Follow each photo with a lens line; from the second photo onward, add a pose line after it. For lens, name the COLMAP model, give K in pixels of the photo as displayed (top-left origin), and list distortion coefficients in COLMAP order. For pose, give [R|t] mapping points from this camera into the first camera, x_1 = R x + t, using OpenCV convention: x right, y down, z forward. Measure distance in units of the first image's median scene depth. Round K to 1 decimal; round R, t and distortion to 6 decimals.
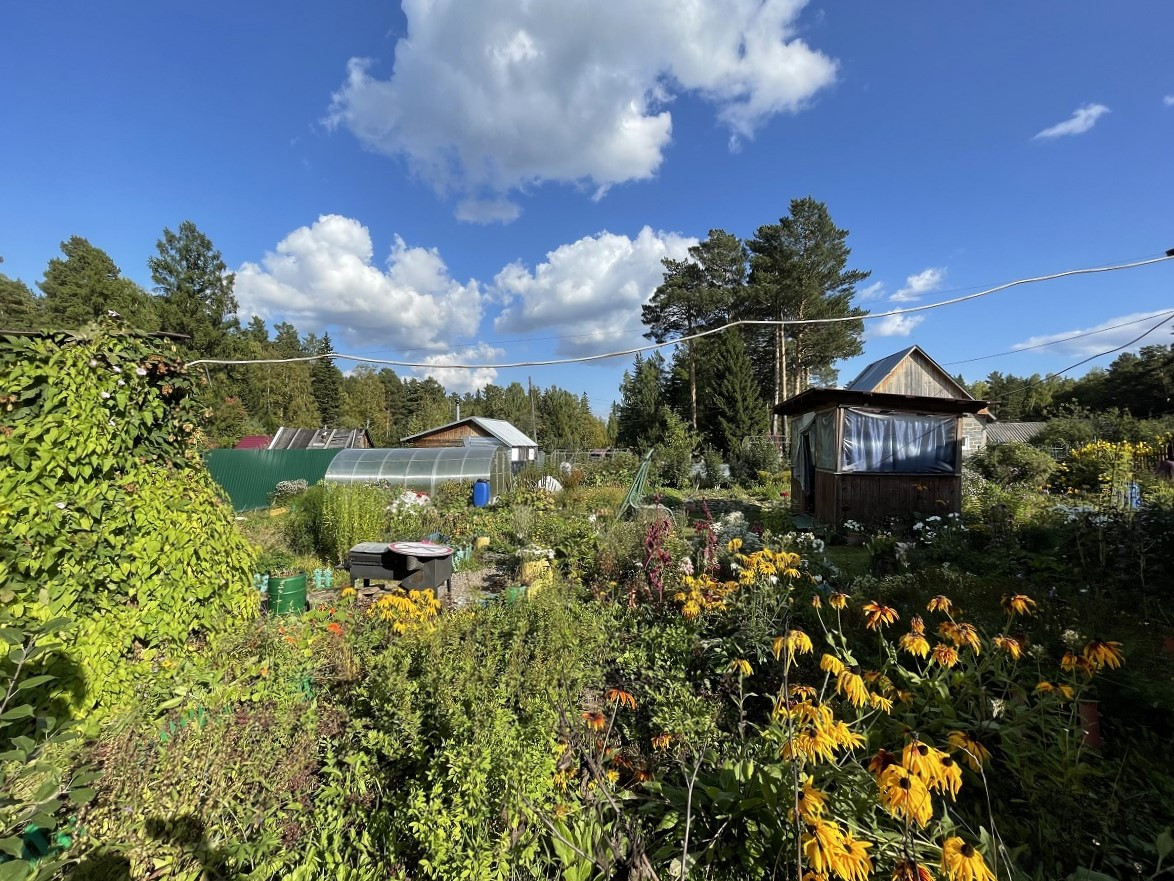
lens RADIAL K [[476.9, 0, 585.6], [0, 476.9, 441.9], [0, 0, 1]] dist [0.000628, 0.000126]
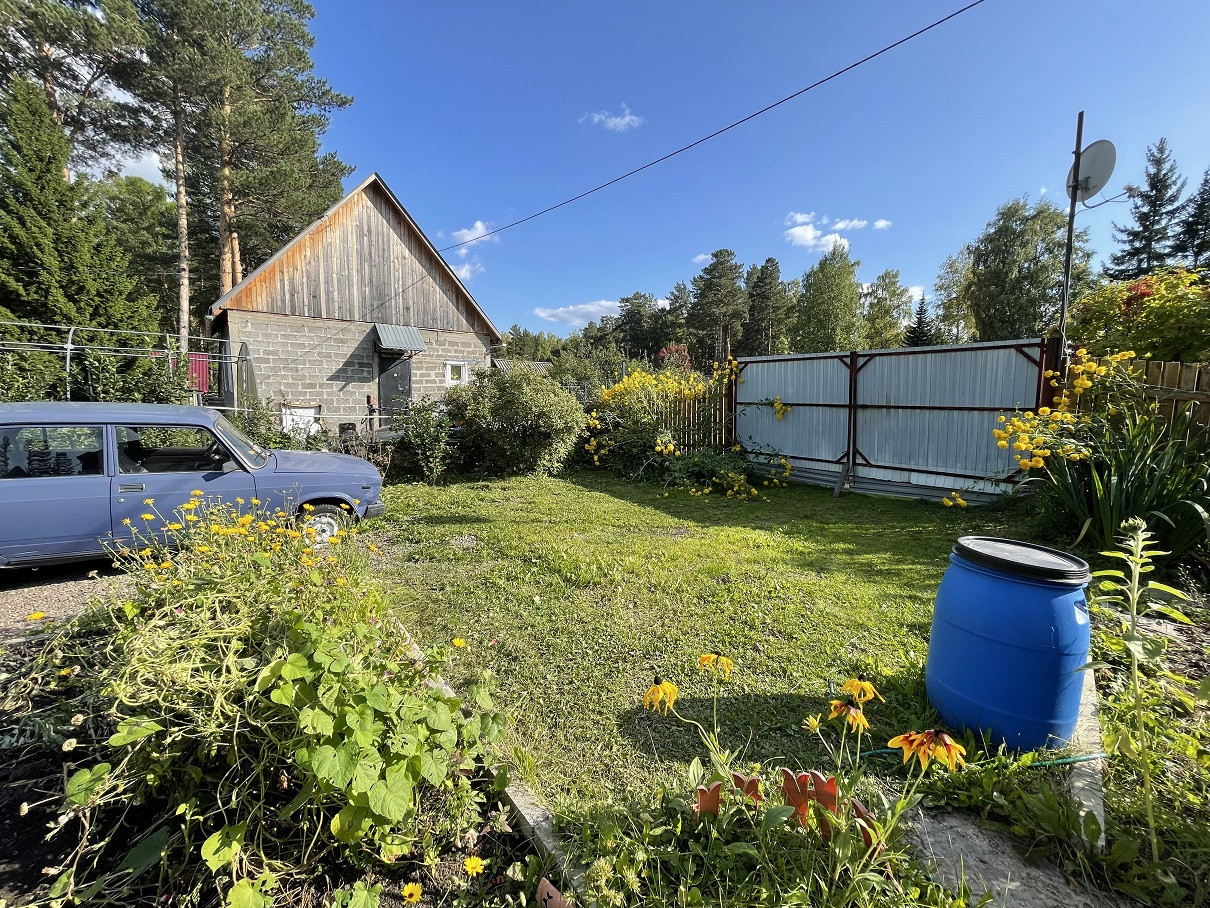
lens RADIAL K [[488.9, 0, 601.9], [0, 488.9, 462.0], [0, 0, 1]] dist [-0.010682, 0.000801]
pose [[0.636241, -0.091066, 0.766097, 0.287475], [-0.031544, 0.989108, 0.143772, 0.010348], [-0.770845, -0.115639, 0.626438, 0.315061]]
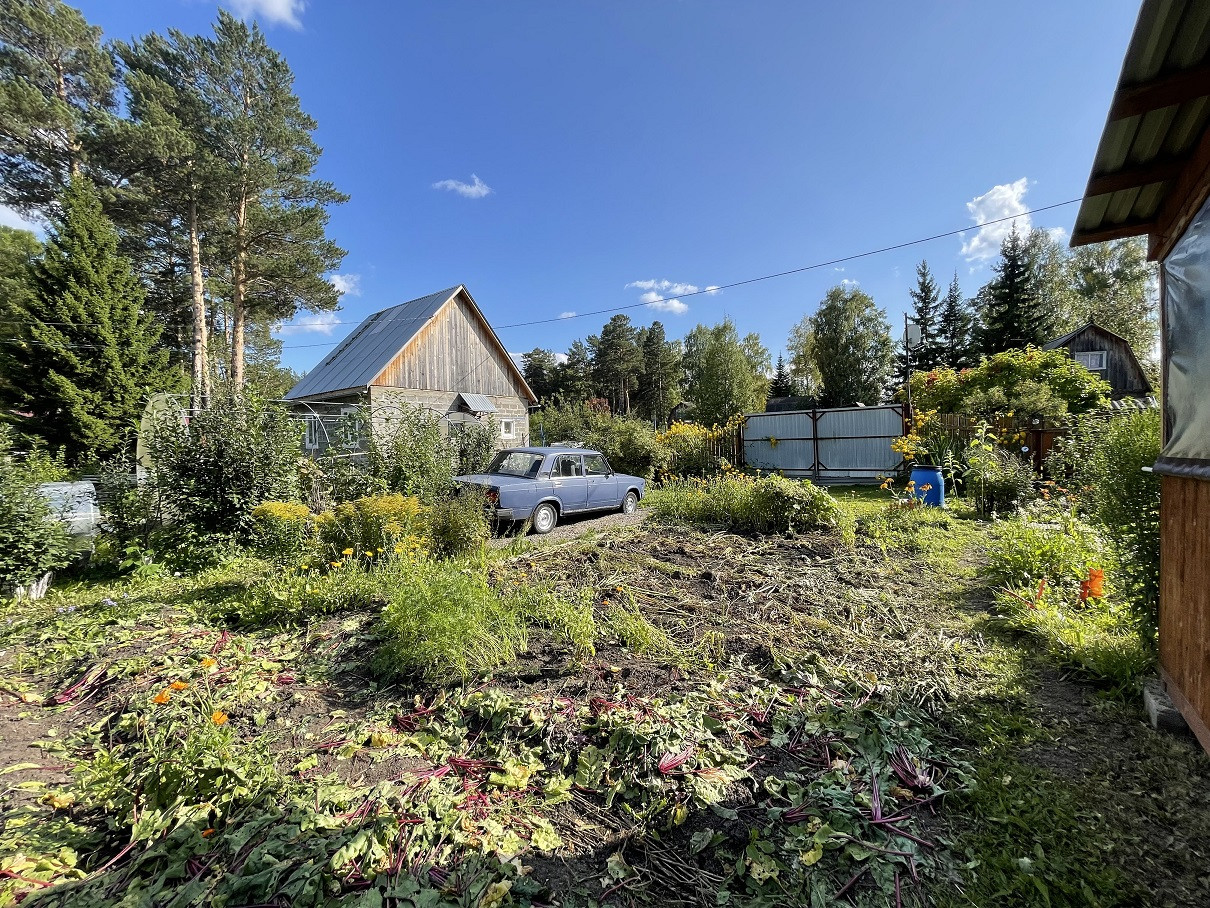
lens RADIAL K [[484.8, 0, 610.4], [0, 484.8, 460.9], [0, 0, 1]] dist [-0.014093, 0.000099]
pose [[0.427410, -0.040252, 0.903162, 0.101982], [0.006695, 0.999122, 0.041361, 0.013868], [-0.904033, -0.011632, 0.427304, 0.347794]]
